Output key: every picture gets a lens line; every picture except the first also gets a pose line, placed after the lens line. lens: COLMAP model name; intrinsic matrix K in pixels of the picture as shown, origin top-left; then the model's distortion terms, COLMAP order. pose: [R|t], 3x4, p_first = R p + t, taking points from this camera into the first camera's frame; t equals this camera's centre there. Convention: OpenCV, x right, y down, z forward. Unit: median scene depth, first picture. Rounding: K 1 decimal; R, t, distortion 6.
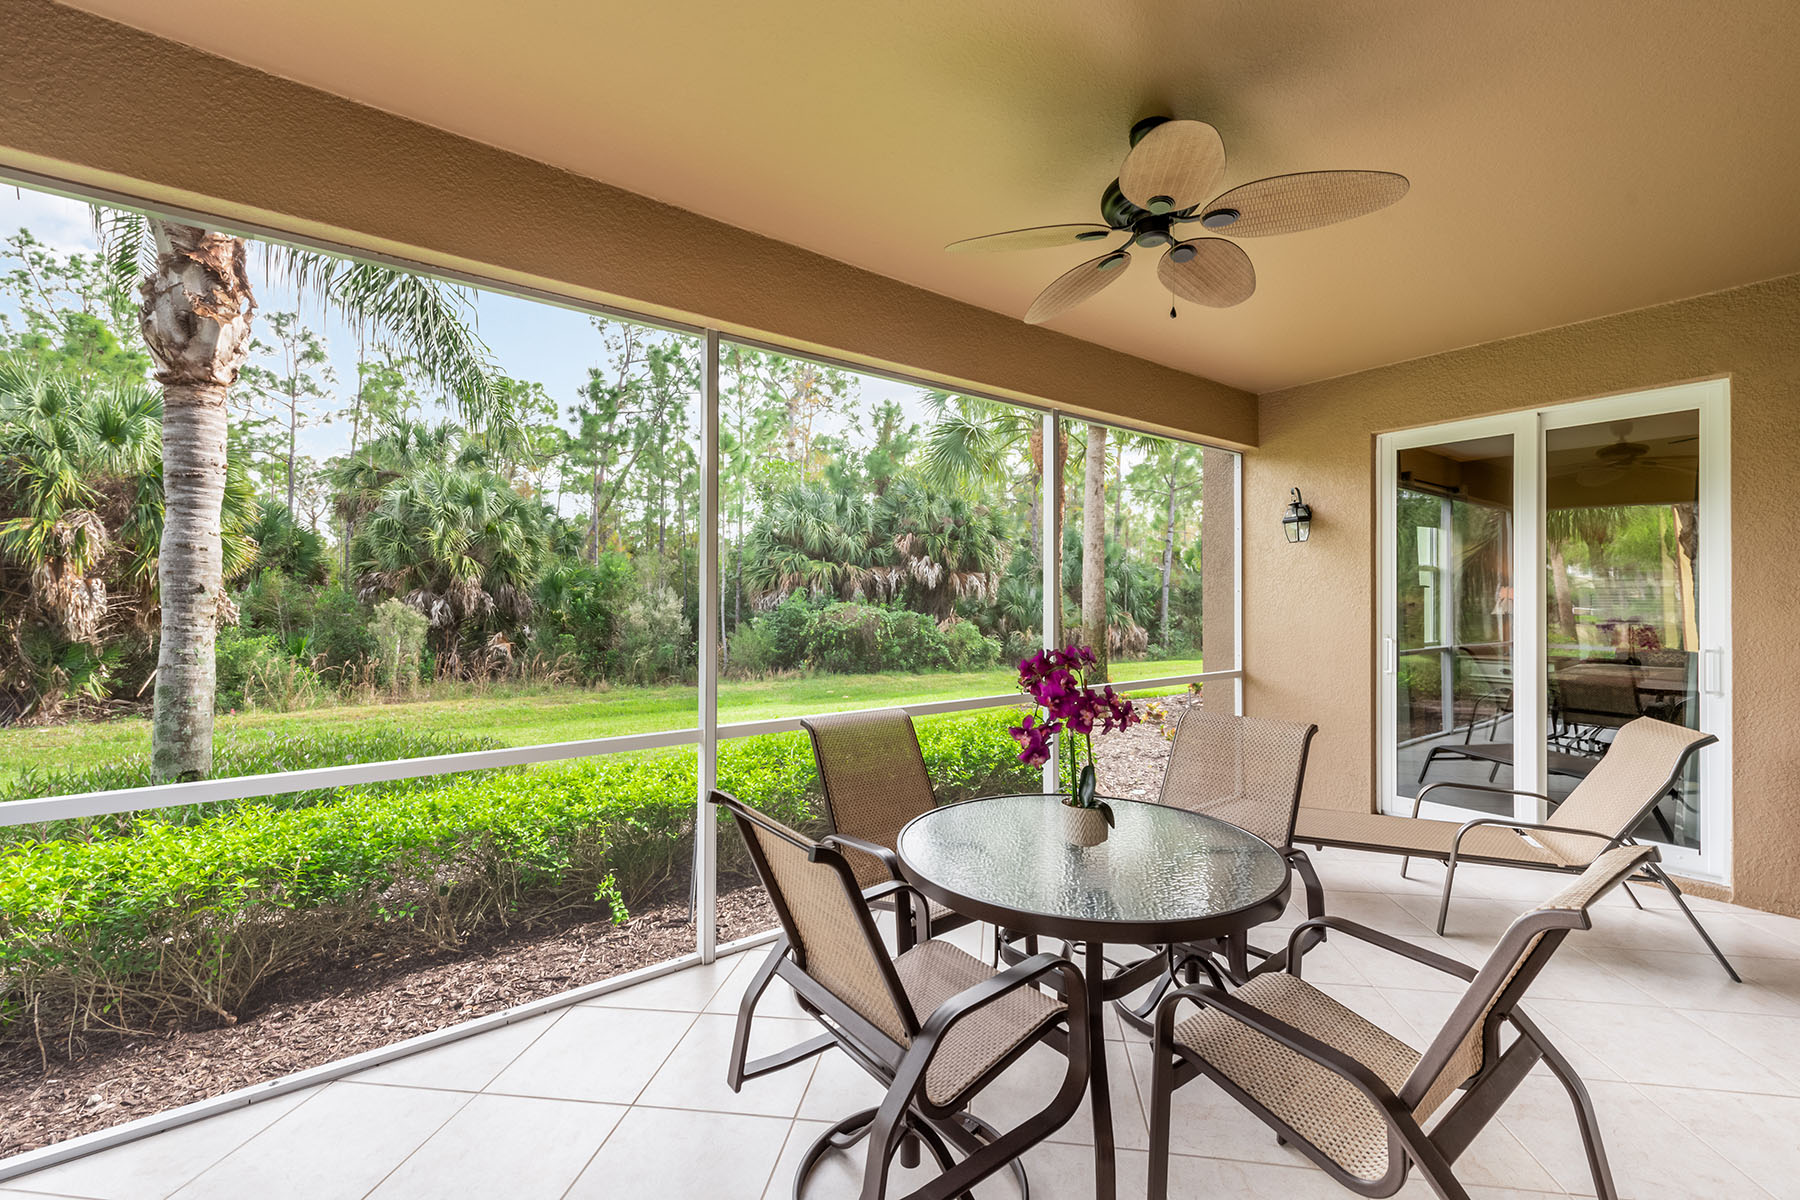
lens RADIAL K [[743.2, 0, 903.9], [0, 743.2, 599.8], [0, 0, 1]] dist [0.017547, -0.006052]
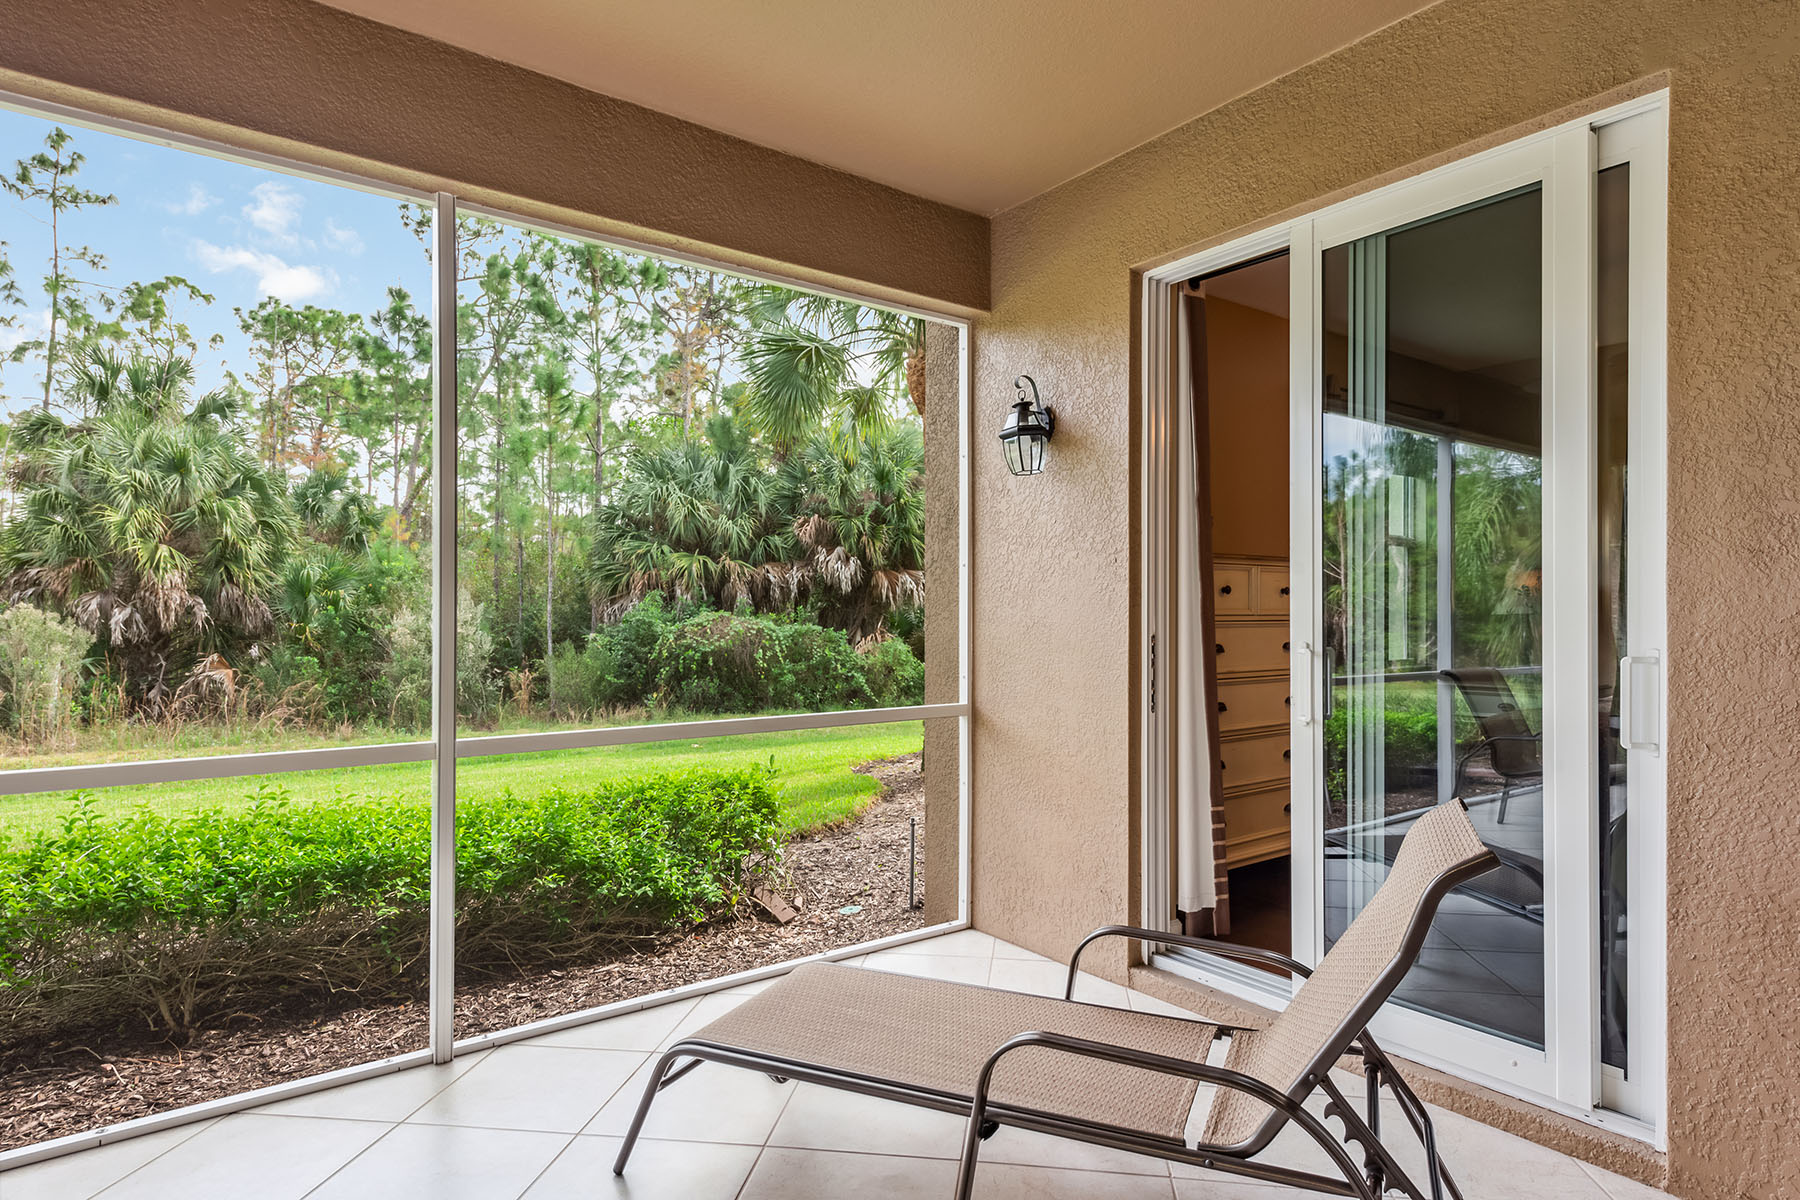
lens RADIAL K [[990.7, 0, 902.3], [0, 990.7, 614.6], [0, 0, 1]] dist [0.020987, -0.009982]
pose [[0.999995, 0.000040, -0.003278, 0.106406], [-0.000041, 1.000000, -0.000378, 0.007042], [0.003278, 0.000378, 0.999995, 0.063196]]
